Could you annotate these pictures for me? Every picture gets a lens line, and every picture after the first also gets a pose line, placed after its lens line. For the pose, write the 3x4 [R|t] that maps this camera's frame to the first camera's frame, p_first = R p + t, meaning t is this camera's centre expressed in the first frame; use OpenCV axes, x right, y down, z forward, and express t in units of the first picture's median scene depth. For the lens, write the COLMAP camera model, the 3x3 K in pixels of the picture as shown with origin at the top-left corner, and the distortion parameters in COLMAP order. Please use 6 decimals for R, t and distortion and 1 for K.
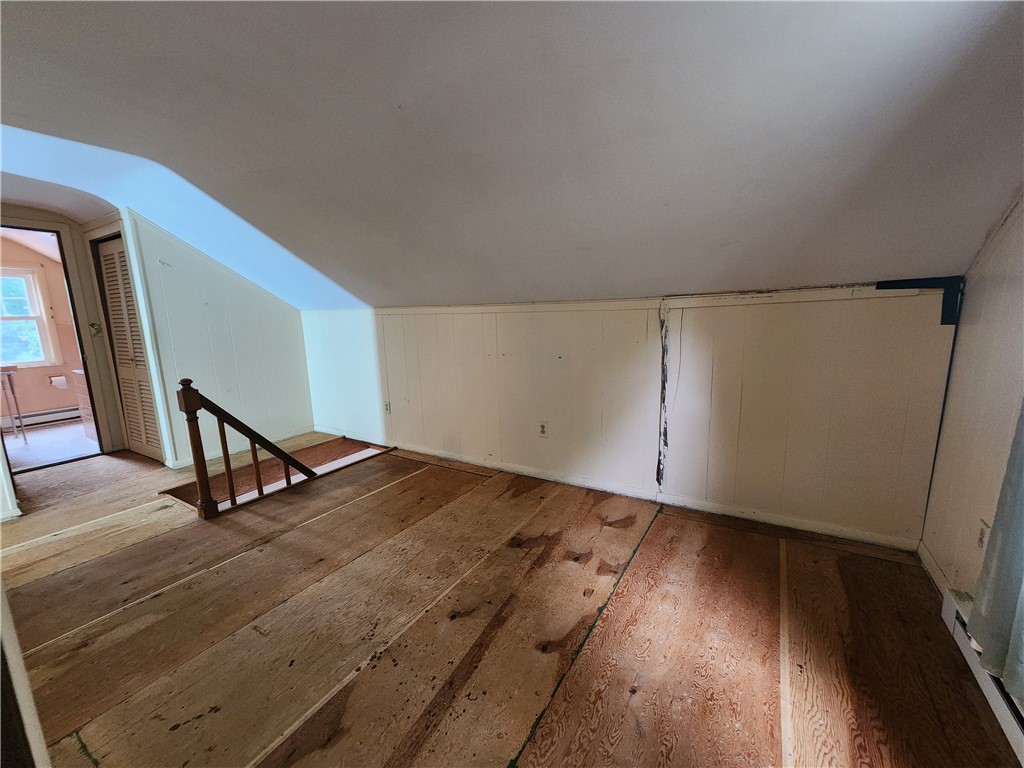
lens RADIAL K [[419.9, 0, 518.0], [0, 419.9, 387.5], [0, 0, 1]] dist [-0.000687, 0.000664]
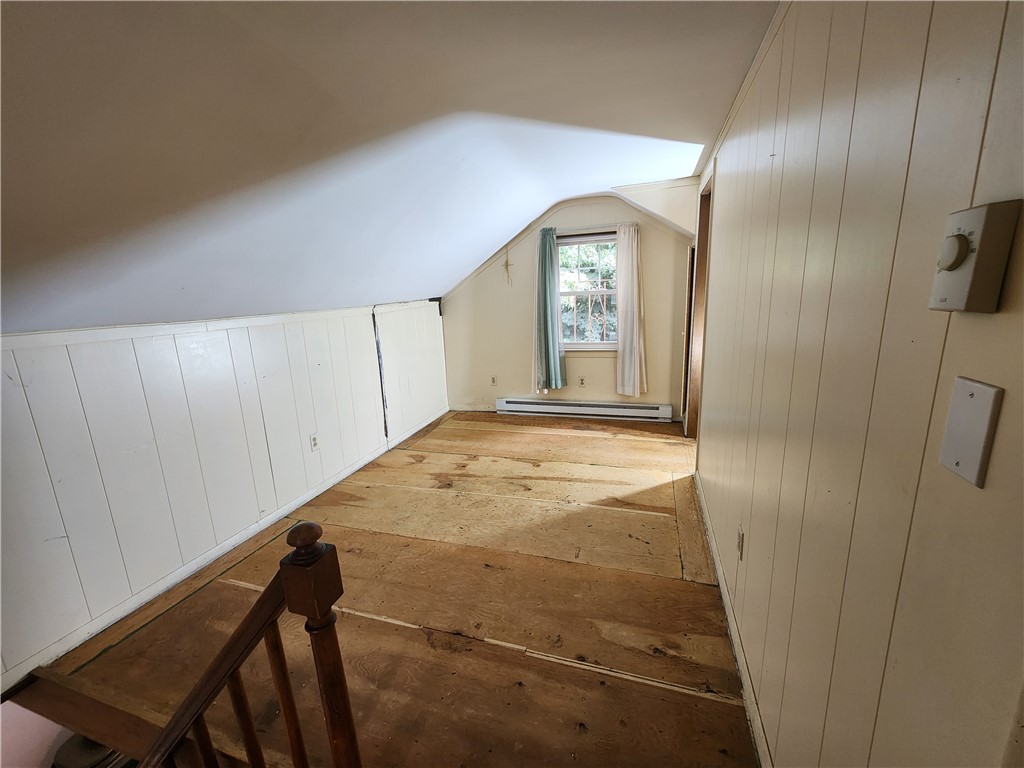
lens RADIAL K [[419.9, 0, 511.6], [0, 419.9, 386.4], [0, 0, 1]] dist [-0.000687, 0.000664]
pose [[-0.229083, -0.179341, 0.956743, -1.443843], [0.225134, 0.946470, 0.231321, -0.219210], [-0.947014, 0.268387, -0.176445, 1.073843]]
